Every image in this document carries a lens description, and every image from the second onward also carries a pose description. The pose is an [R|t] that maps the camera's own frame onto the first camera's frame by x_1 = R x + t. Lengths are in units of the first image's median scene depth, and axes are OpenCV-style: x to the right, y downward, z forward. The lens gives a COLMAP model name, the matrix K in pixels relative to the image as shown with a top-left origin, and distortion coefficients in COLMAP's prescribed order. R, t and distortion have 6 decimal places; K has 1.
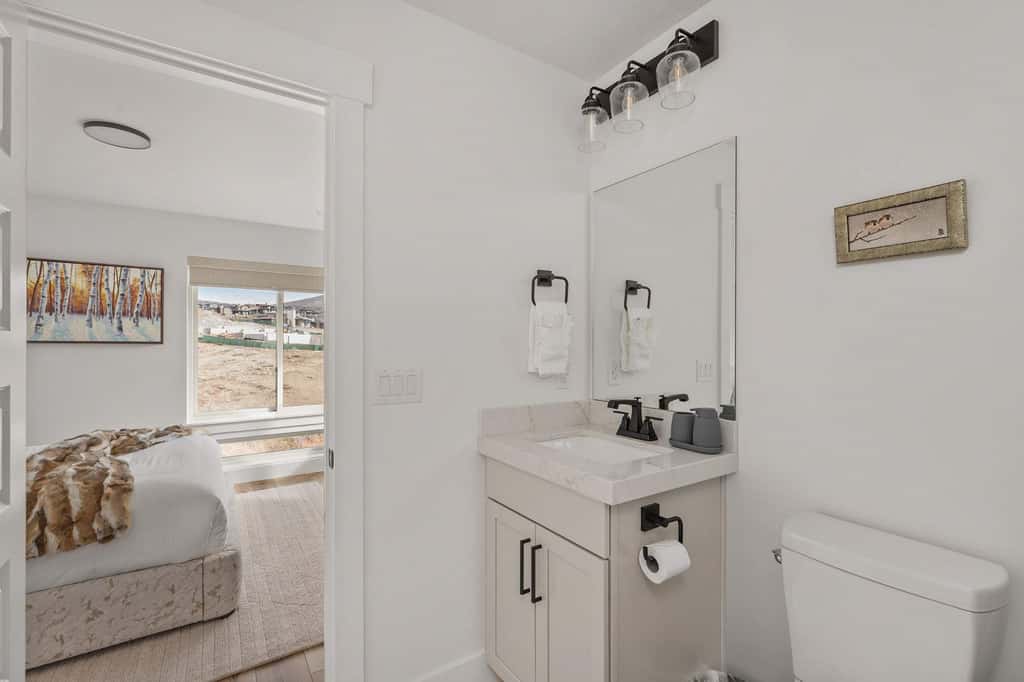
lens RADIAL K [[463.4, 0, 521.2], [0, 463.4, 349.8], [0, 0, 1]] dist [-0.002974, 0.000114]
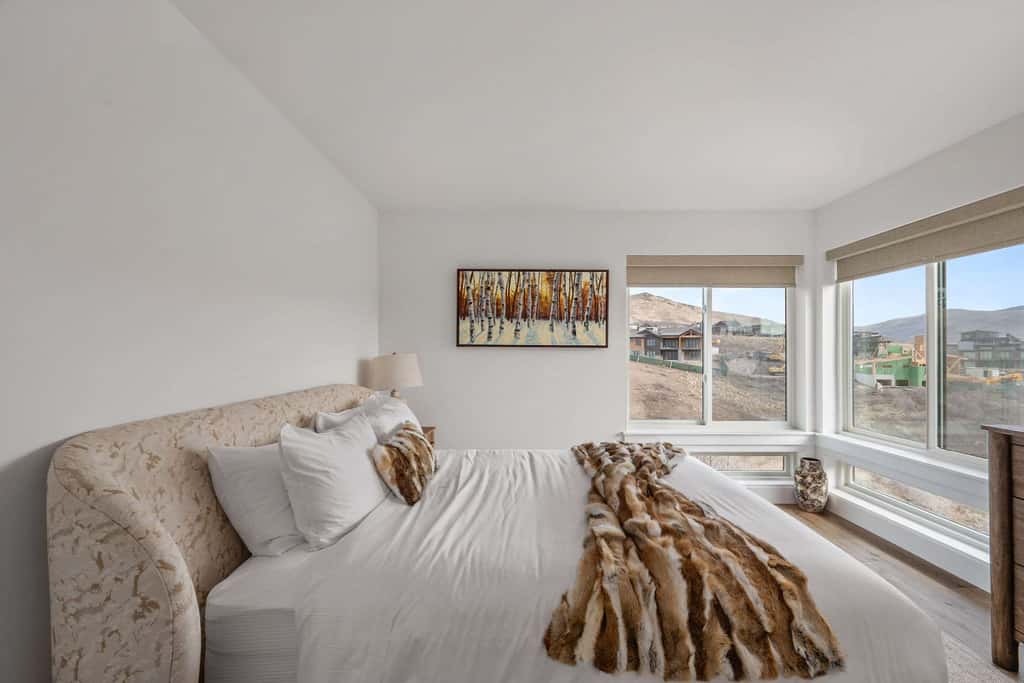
lens RADIAL K [[419.8, 0, 506.9], [0, 419.8, 343.3], [0, 0, 1]] dist [0.007636, 0.000000]
pose [[0.828221, -0.006144, -0.560368, -0.478525], [-0.006520, 0.999767, -0.020599, -0.003011], [0.560364, 0.020714, 0.827987, 0.162543]]
